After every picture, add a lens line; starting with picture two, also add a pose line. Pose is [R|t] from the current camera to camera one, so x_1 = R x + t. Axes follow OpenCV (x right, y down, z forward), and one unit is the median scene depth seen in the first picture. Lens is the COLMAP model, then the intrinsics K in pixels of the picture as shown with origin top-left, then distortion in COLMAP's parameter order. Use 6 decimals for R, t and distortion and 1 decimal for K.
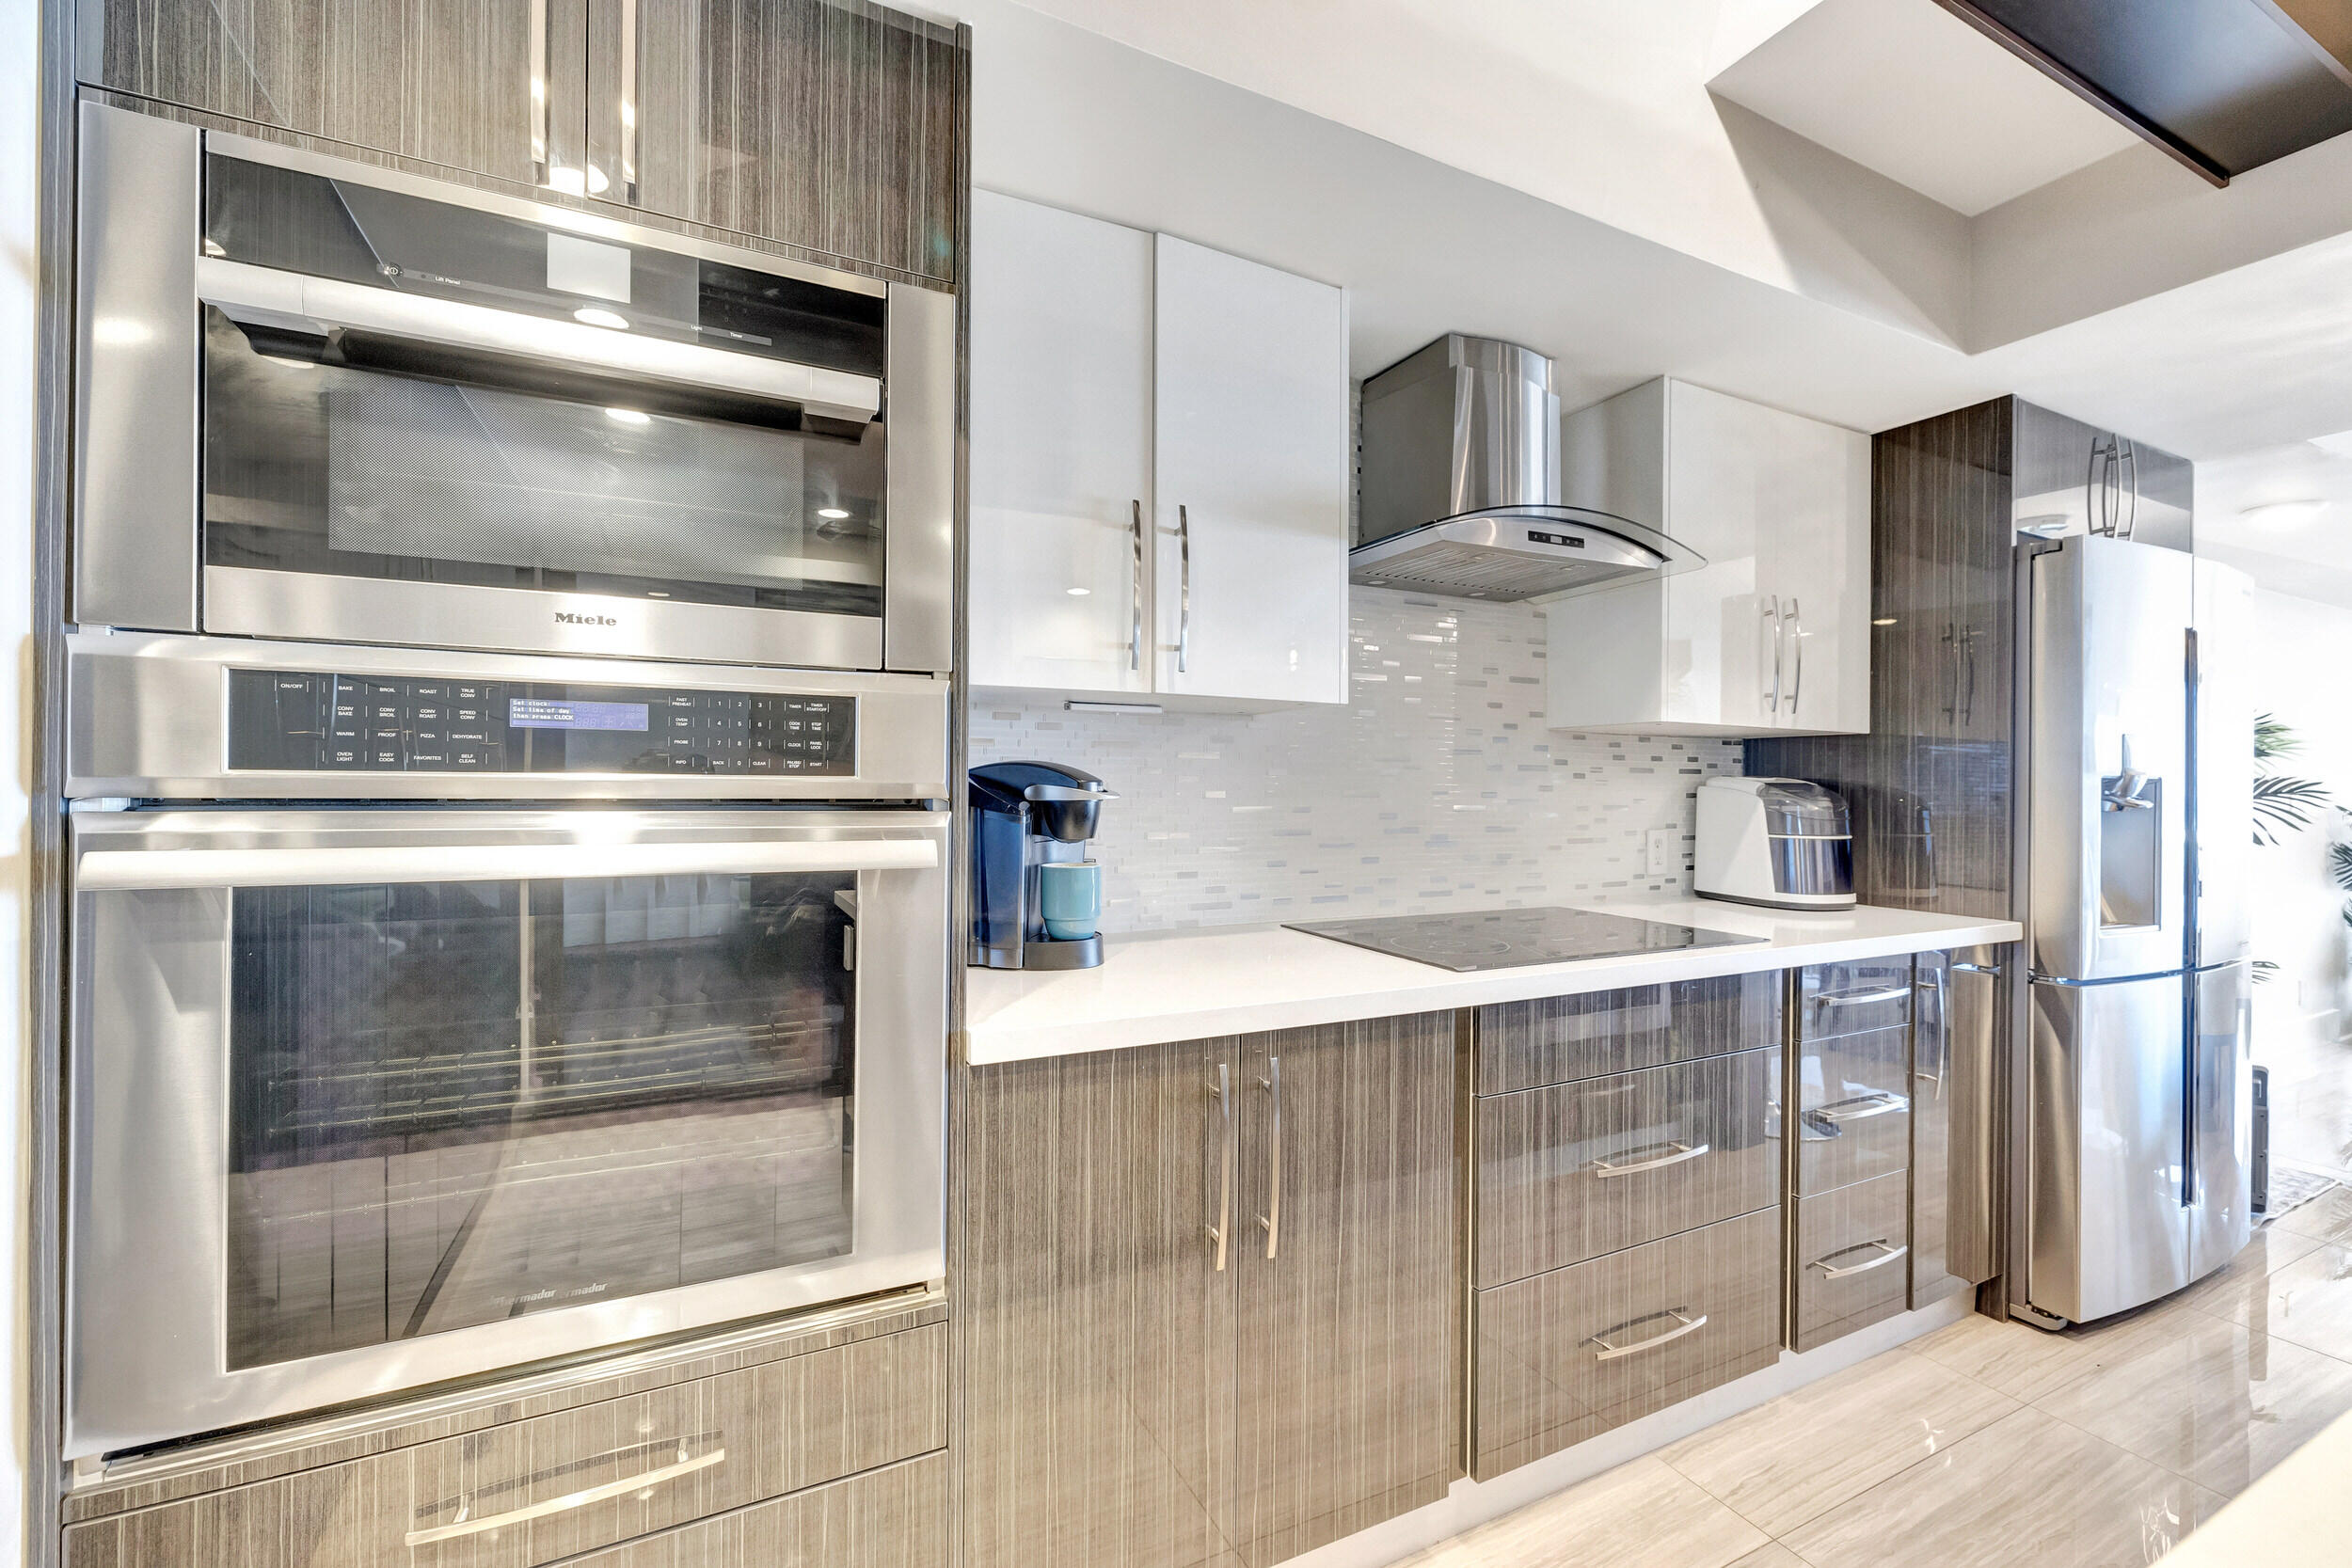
lens RADIAL K [[990.0, 0, 1180.5], [0, 990.0, 784.6], [0, 0, 1]] dist [0.005501, -0.000986]
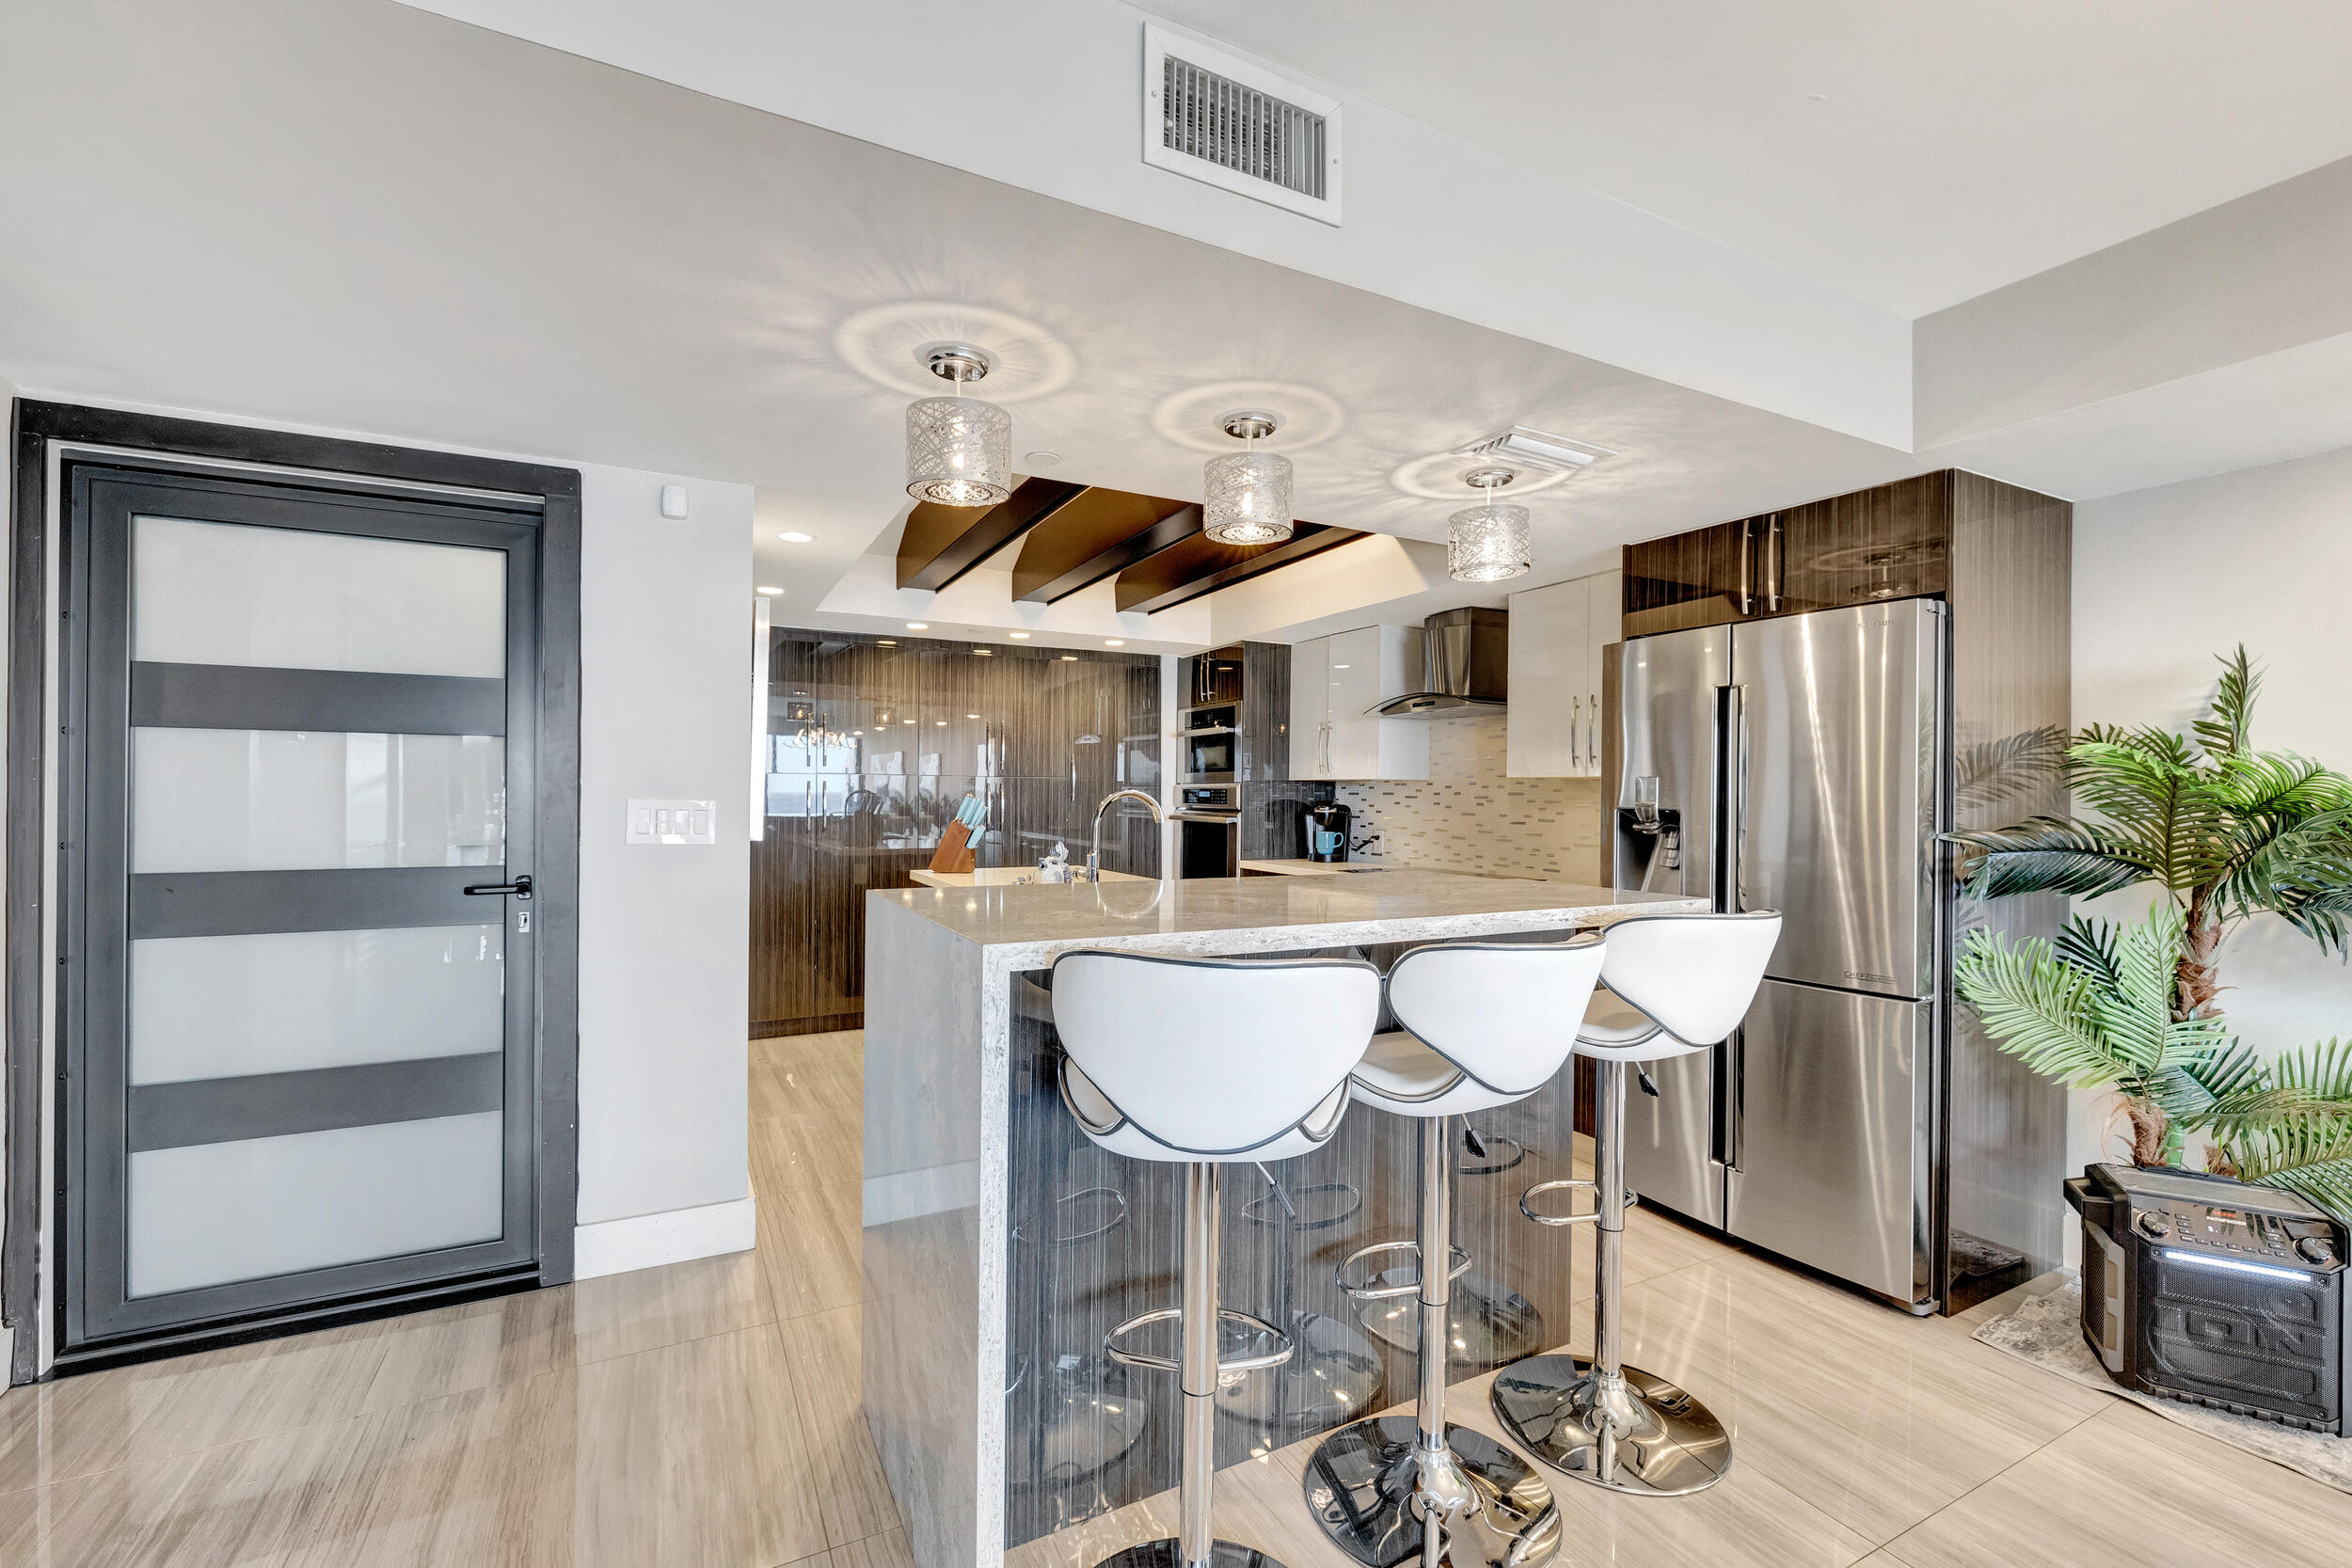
lens RADIAL K [[990.0, 0, 1174.1], [0, 990.0, 786.4], [0, 0, 1]] dist [0.005501, -0.000986]
pose [[0.018089, -0.016554, -0.999699, 3.146333], [-0.010694, 0.999803, -0.016749, -0.010313], [0.999779, 0.010994, 0.017908, 0.438244]]
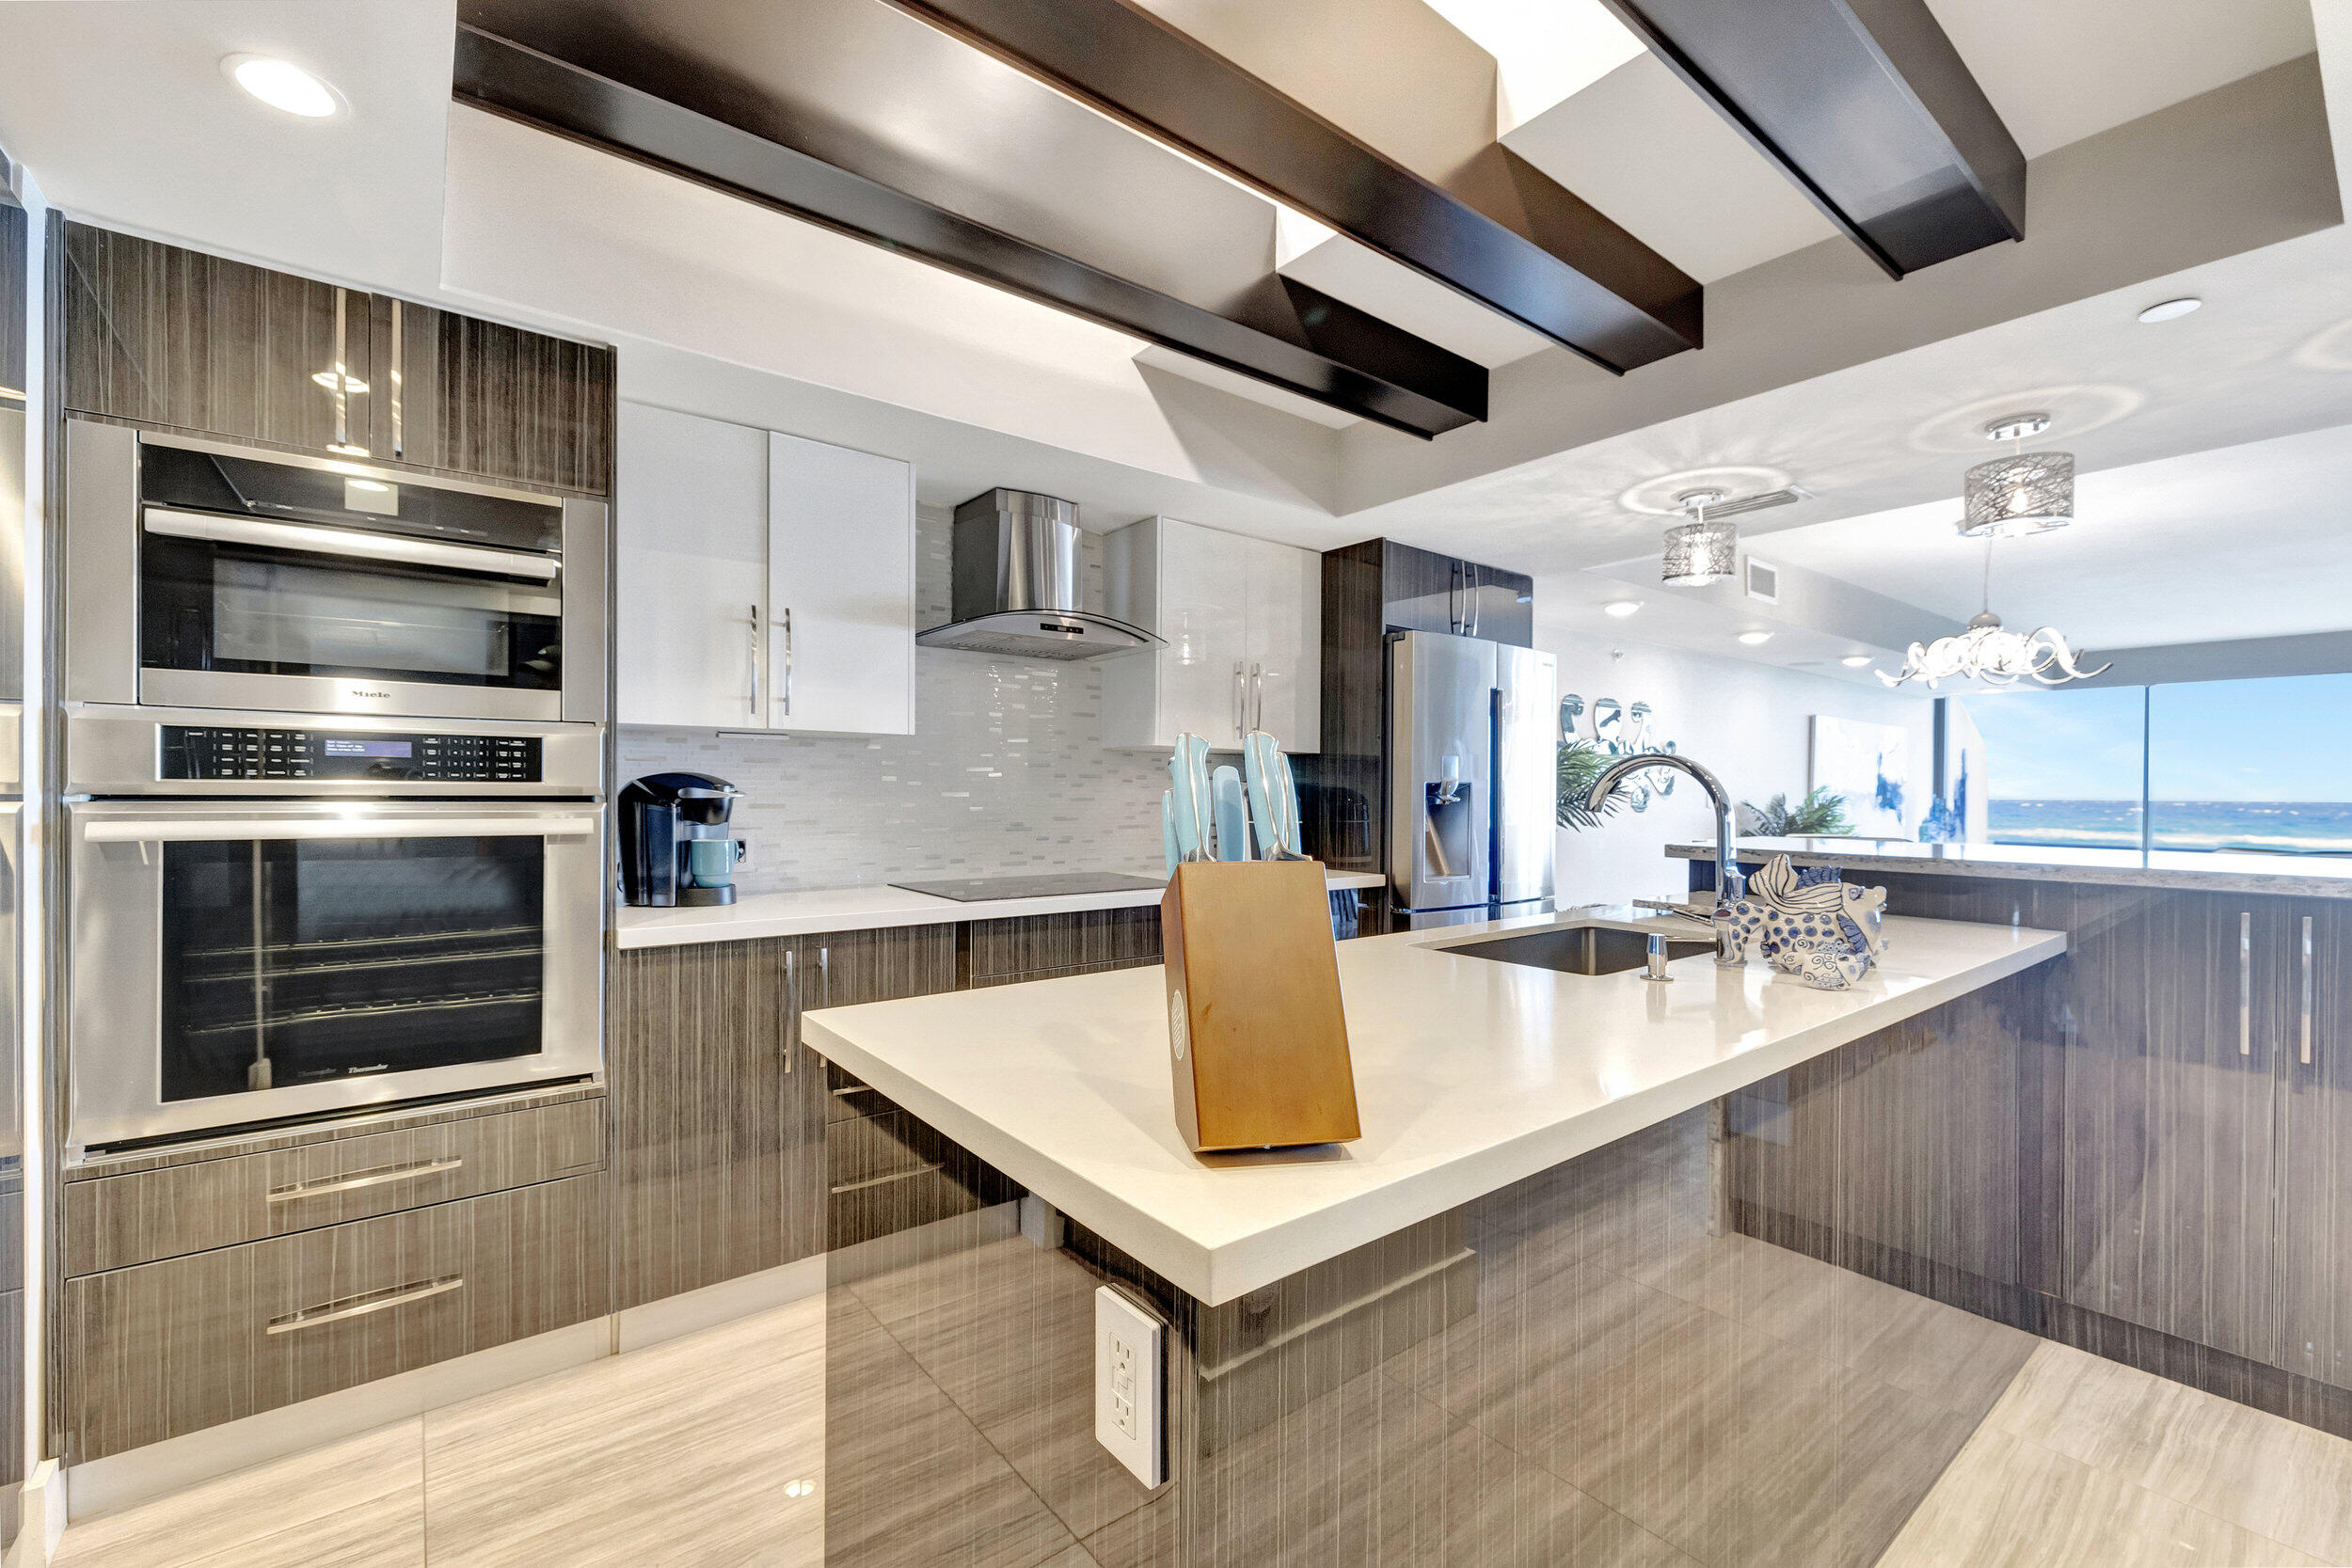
lens RADIAL K [[990.0, 0, 1173.1], [0, 990.0, 795.2], [0, 0, 1]] dist [0.005501, -0.000986]
pose [[0.981001, -0.003646, 0.193968, 0.290563], [0.002672, 0.999982, 0.005283, 0.005570], [-0.193984, -0.004665, 0.980994, -0.640834]]
